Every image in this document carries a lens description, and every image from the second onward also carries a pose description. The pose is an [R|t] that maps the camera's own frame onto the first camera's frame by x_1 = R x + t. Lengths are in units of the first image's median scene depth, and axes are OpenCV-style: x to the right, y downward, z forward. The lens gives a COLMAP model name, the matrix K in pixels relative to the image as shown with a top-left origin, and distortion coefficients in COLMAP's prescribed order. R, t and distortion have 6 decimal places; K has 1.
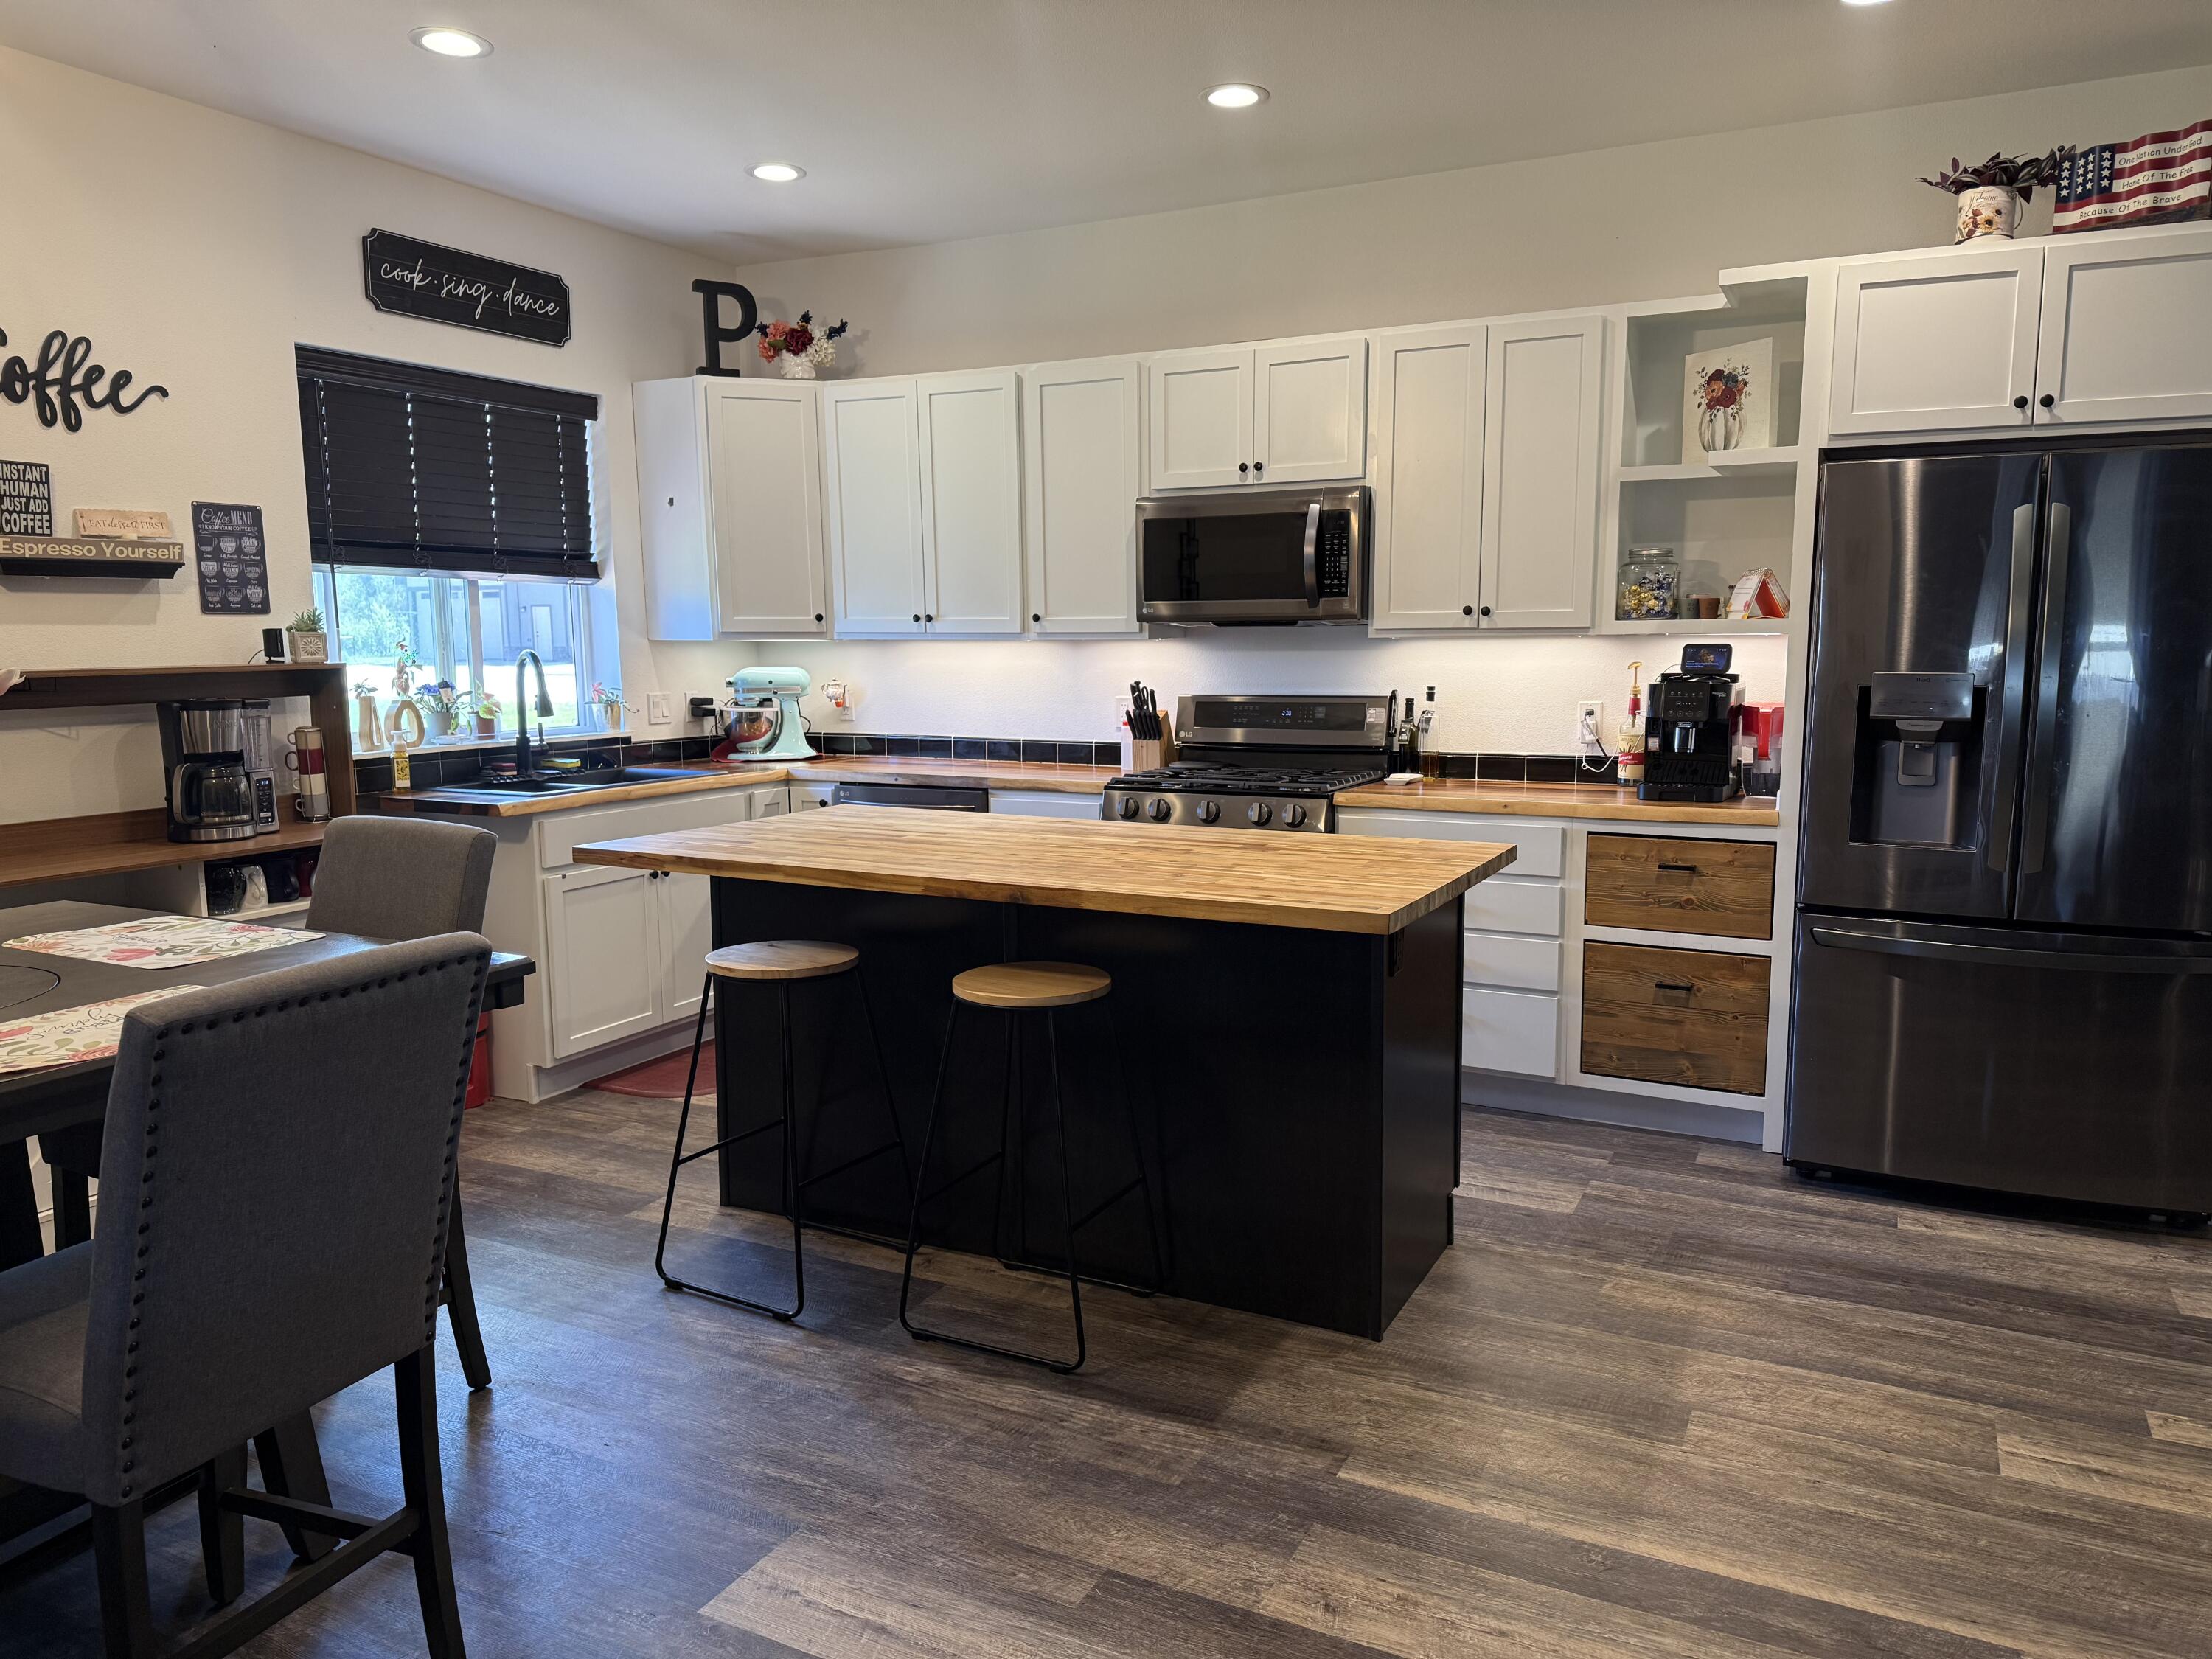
lens RADIAL K [[1568.4, 0, 1097.9], [0, 1568.4, 810.2], [0, 0, 1]] dist [0.075000, -0.085705]
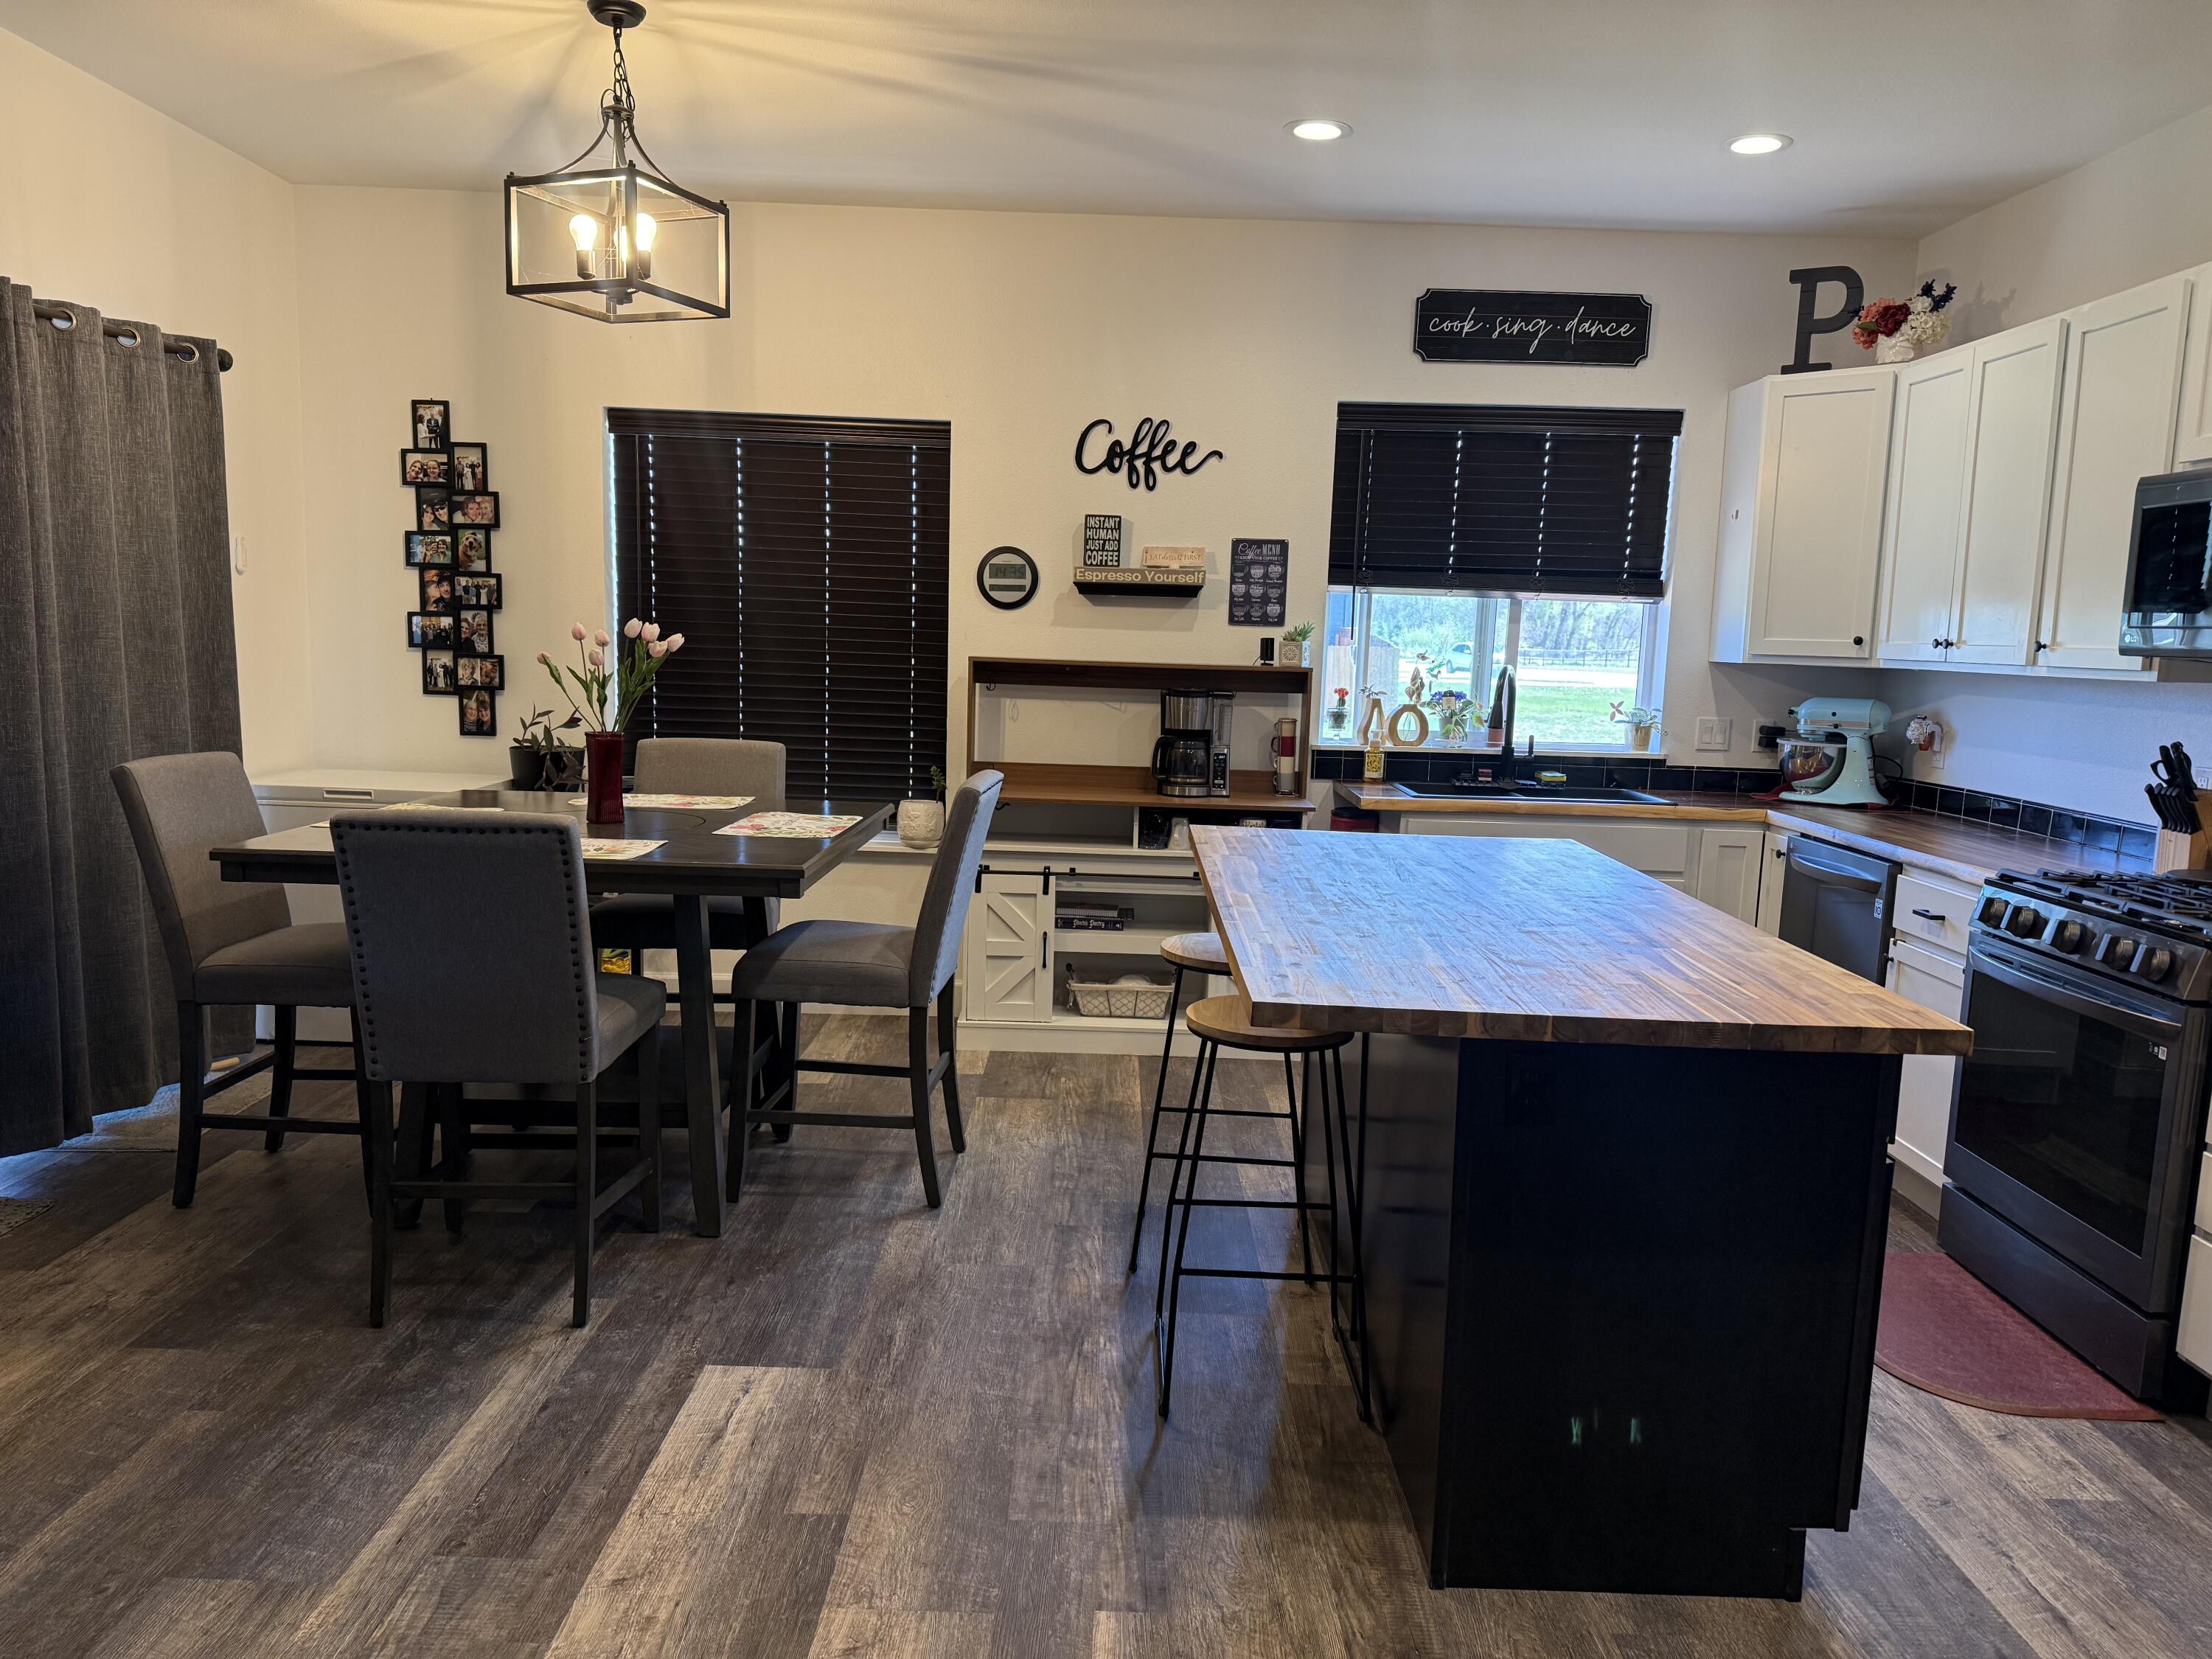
lens RADIAL K [[1532.9, 0, 1106.0], [0, 1532.9, 829.5], [0, 0, 1]] dist [0.080226, -0.117287]
pose [[0.452862, 0.139918, -0.880533, 0.515259], [-0.135865, 0.986905, 0.086945, -0.053466], [0.881168, 0.080260, 0.465942, 0.338639]]
